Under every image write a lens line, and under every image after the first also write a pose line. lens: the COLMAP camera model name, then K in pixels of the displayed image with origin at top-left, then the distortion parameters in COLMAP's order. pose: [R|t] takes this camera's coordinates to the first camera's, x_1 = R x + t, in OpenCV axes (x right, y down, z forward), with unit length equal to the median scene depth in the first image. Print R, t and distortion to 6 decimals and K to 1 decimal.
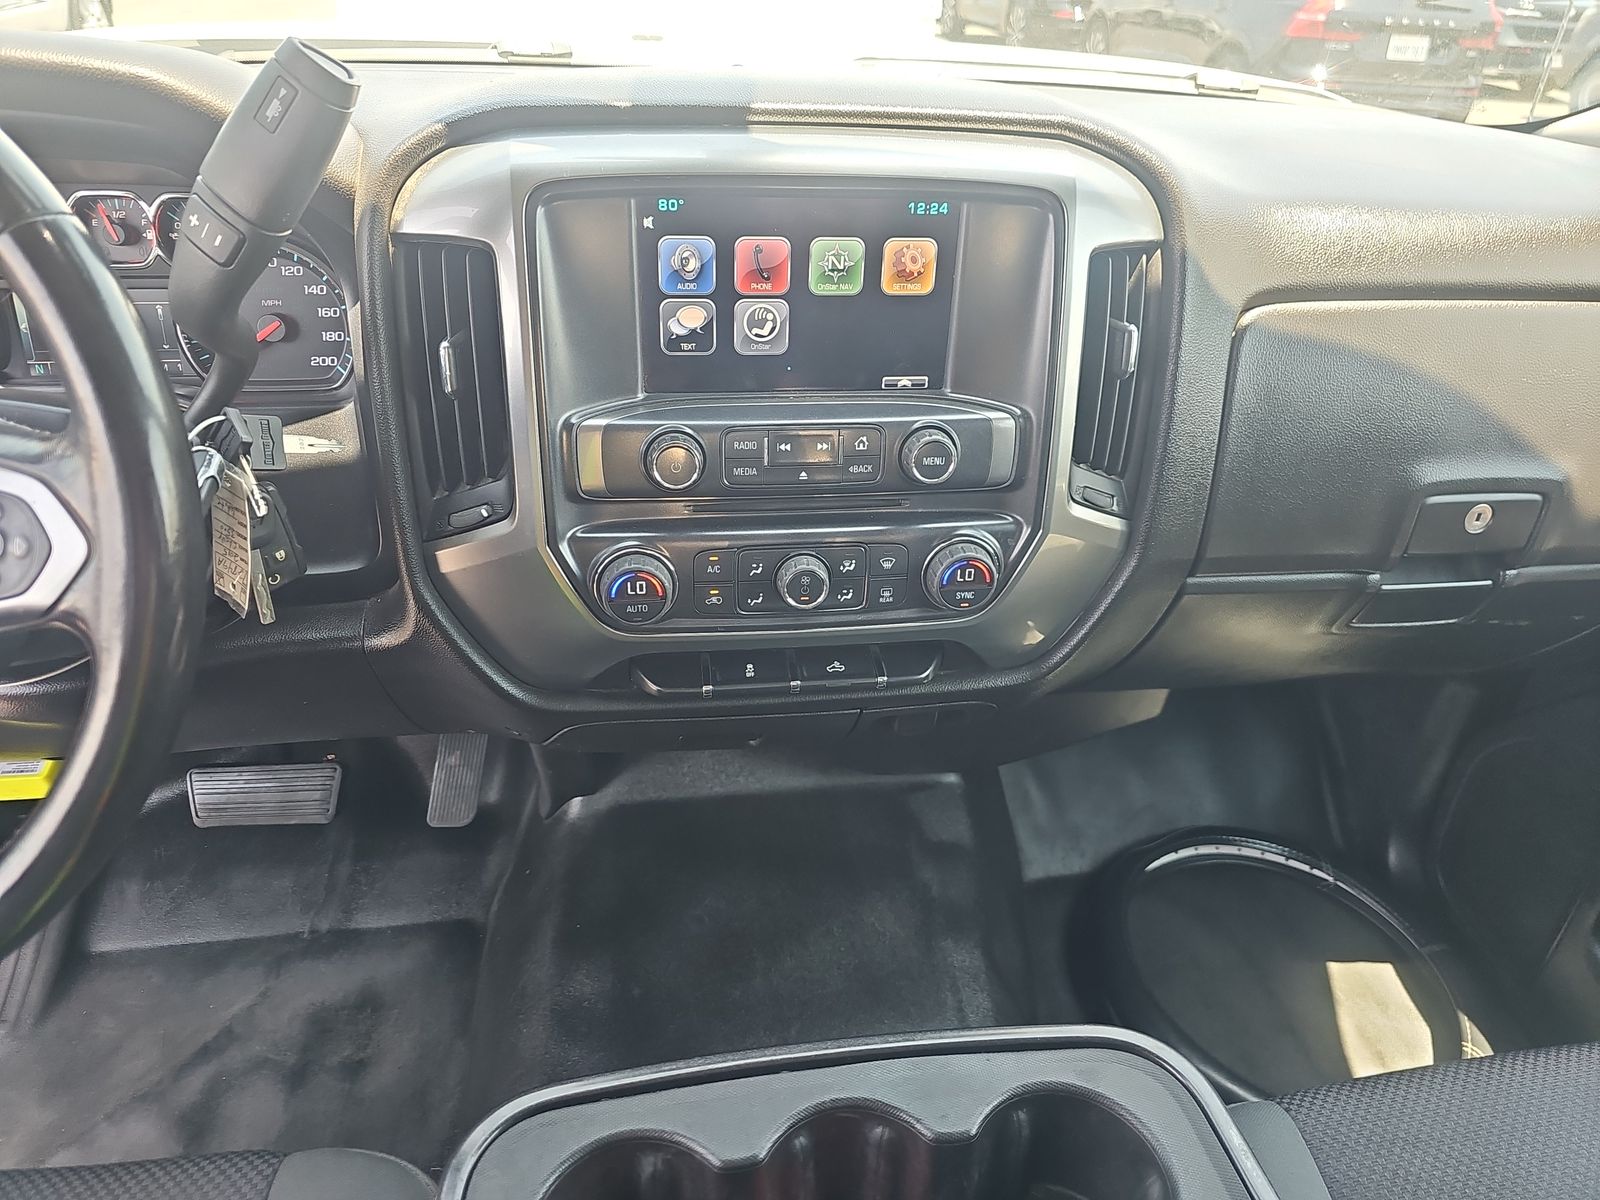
lens RADIAL K [[1069.9, 0, 789.0], [0, 1069.9, 589.3], [0, 0, 1]] dist [0.005442, -0.009971]
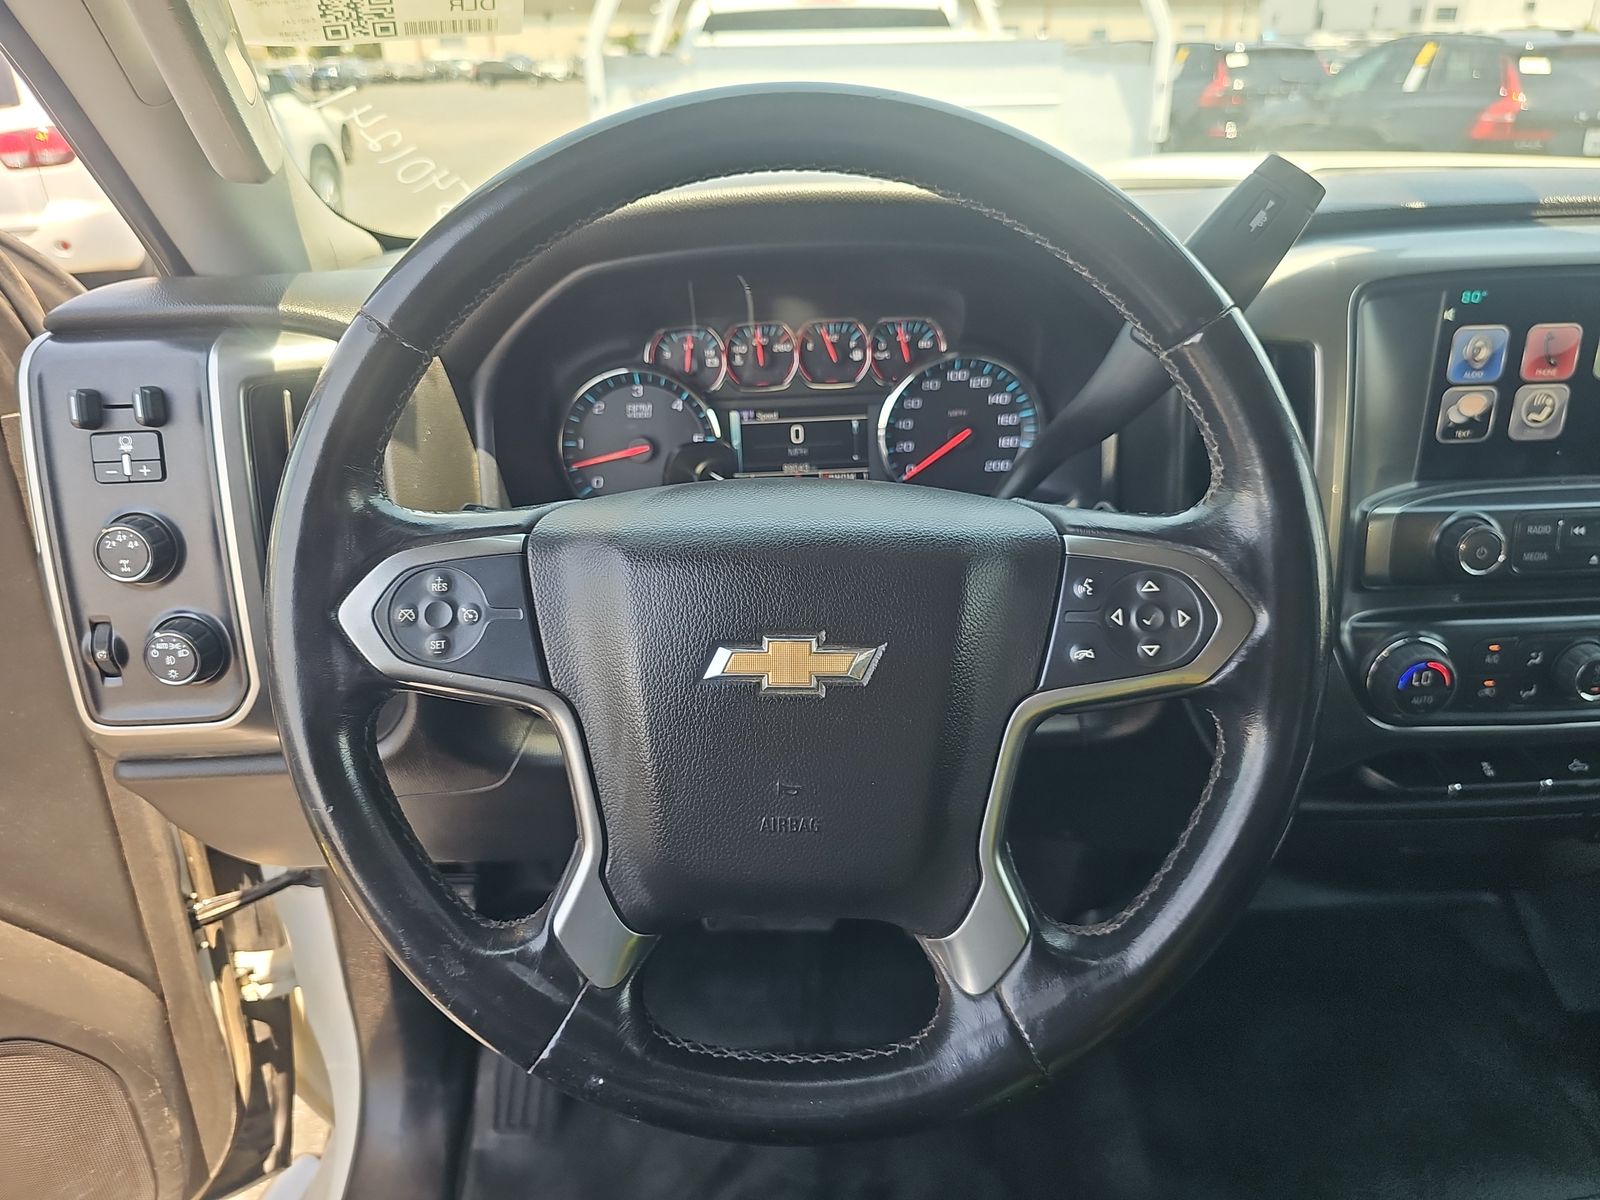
lens RADIAL K [[1069.9, 0, 774.1], [0, 1069.9, 552.4], [0, 0, 1]] dist [0.005442, -0.009971]
pose [[0.990827, -0.022247, -0.133295, -0.600399], [0.002921, 0.989652, -0.143459, 0.023325], [0.135107, 0.141754, 0.980639, -0.049027]]
